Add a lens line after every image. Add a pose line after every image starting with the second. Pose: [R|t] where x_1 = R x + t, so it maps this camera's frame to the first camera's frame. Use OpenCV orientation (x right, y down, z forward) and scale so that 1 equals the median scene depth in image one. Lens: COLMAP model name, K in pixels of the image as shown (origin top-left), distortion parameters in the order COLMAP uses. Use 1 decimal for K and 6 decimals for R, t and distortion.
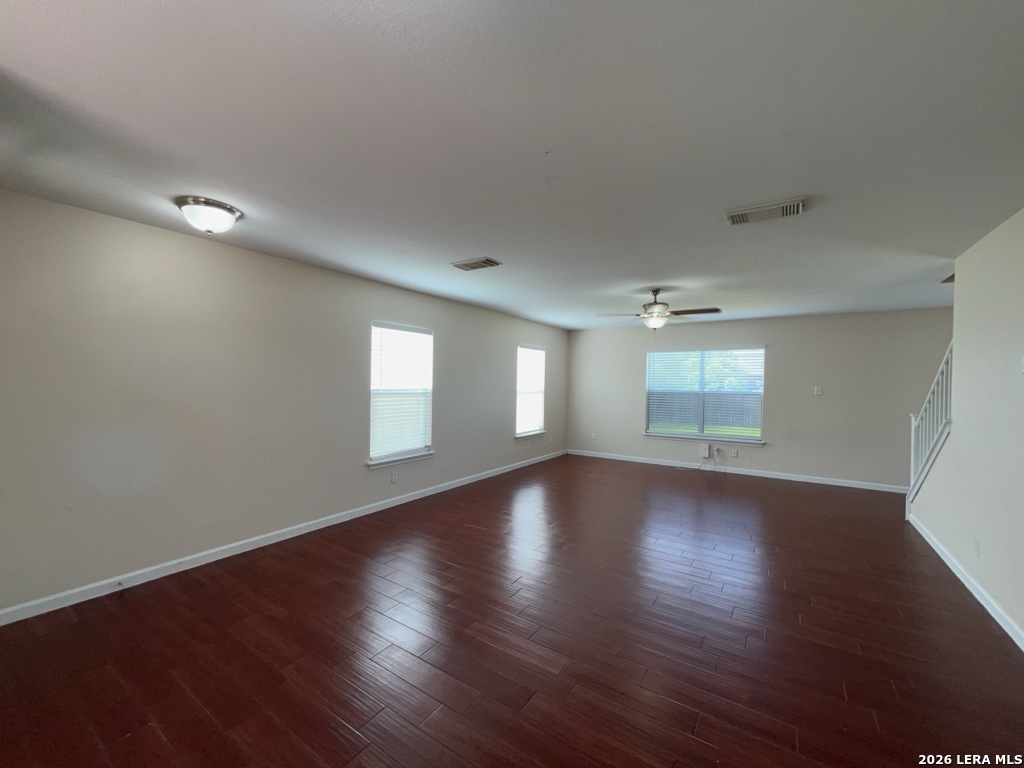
lens RADIAL K [[414.5, 0, 513.1], [0, 414.5, 384.0], [0, 0, 1]] dist [0.000356, -0.000005]
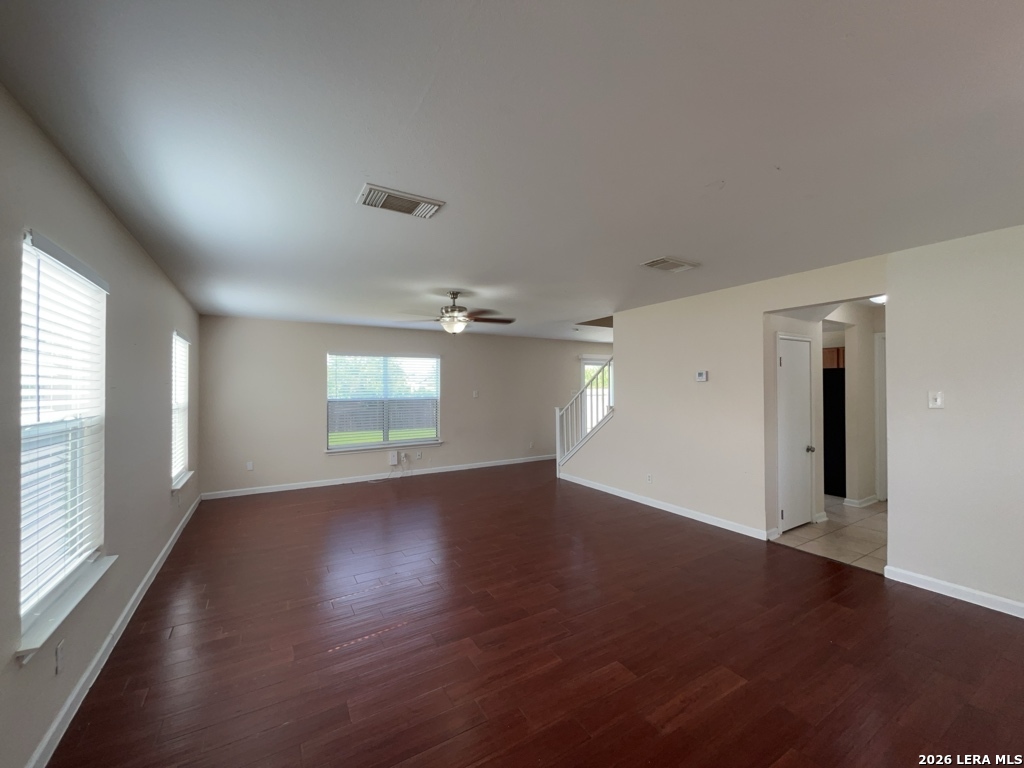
lens RADIAL K [[414.5, 0, 513.0], [0, 414.5, 381.3], [0, 0, 1]] dist [0.000356, -0.000005]
pose [[0.422169, 0.001282, 0.906516, -0.320425], [0.018308, 0.999783, -0.009940, -0.007950], [-0.906332, 0.020793, 0.422053, 0.328494]]
